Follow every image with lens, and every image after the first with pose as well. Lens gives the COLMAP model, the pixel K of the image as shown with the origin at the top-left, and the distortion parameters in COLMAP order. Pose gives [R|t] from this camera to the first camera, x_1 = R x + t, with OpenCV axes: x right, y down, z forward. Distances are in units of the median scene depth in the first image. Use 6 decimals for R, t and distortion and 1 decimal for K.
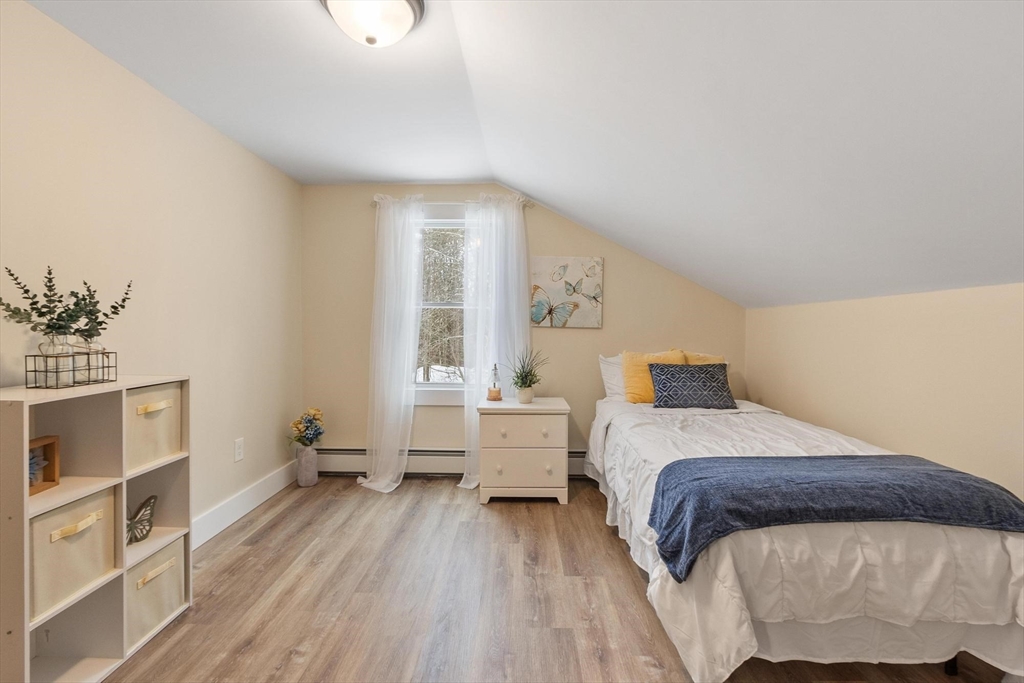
lens RADIAL K [[450.3, 0, 513.5], [0, 450.3, 333.9], [0, 0, 1]] dist [-0.001346, -0.000281]
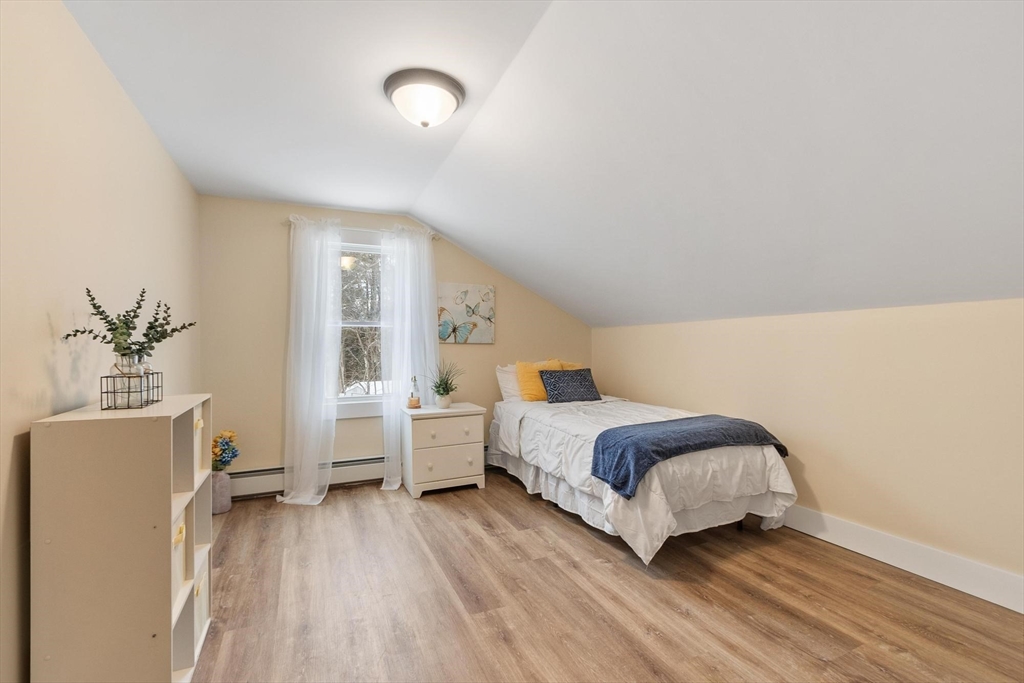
lens RADIAL K [[450.3, 0, 507.0], [0, 450.3, 344.3], [0, 0, 1]] dist [-0.001346, -0.000281]
pose [[0.904195, -0.011910, 0.426953, -0.349446], [0.017156, 0.999817, -0.008442, -0.000259], [-0.426774, 0.014959, 0.904234, -0.140378]]
